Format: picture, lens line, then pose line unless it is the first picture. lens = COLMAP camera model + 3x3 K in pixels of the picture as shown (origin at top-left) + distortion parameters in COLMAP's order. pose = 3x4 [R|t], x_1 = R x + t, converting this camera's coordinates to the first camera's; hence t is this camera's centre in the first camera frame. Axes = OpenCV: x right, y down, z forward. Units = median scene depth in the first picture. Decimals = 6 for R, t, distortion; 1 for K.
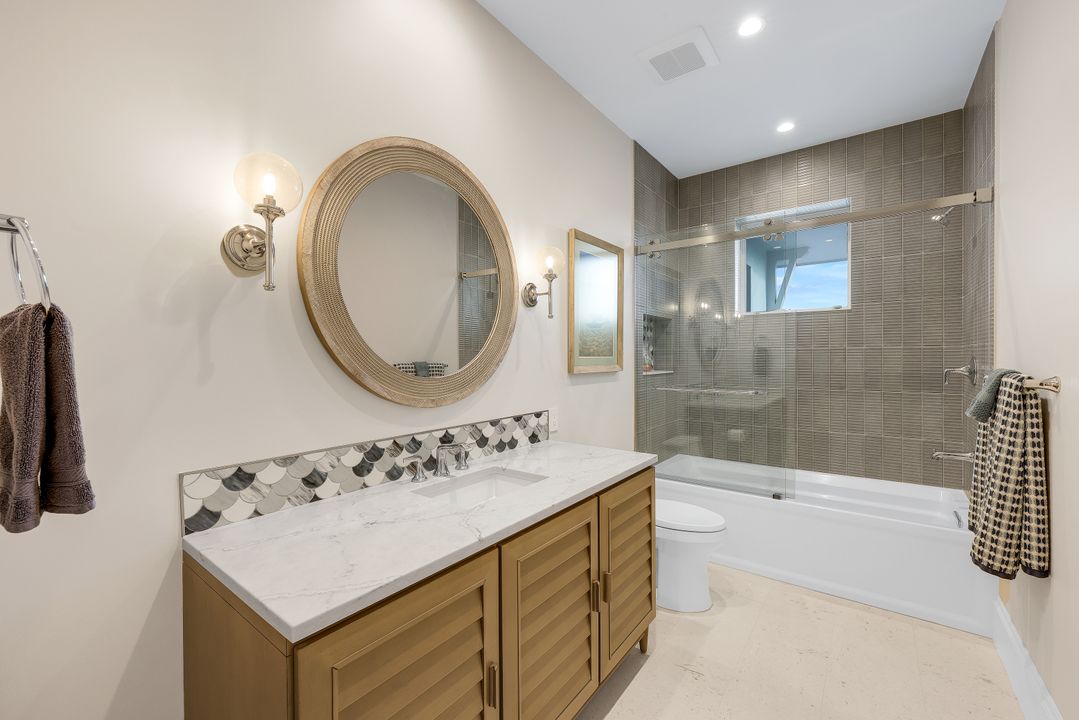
lens RADIAL K [[441.3, 0, 539.5], [0, 441.3, 360.0], [0, 0, 1]] dist [0.000291, -0.000051]
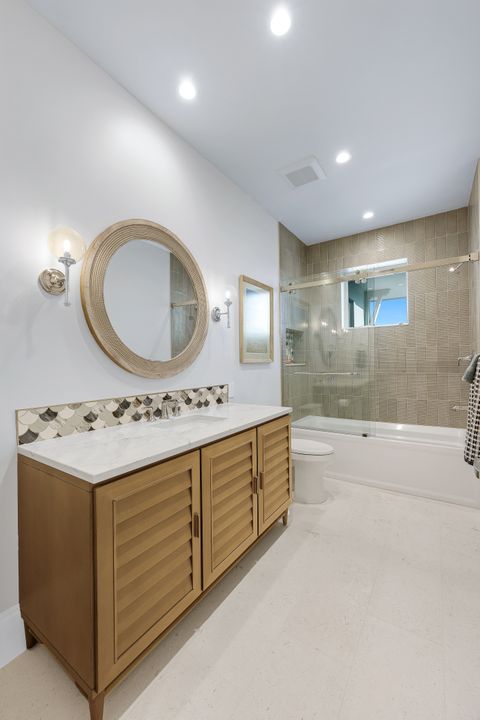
lens RADIAL K [[286.6, 0, 240.0], [0, 286.6, 360.0], [0, 0, 1]] dist [0.014112, 0.000018]
pose [[0.998190, -0.008827, 0.059485, 0.003317], [0.009172, 0.999943, -0.005540, 0.042986], [-0.059432, 0.006076, 0.998214, -0.114493]]
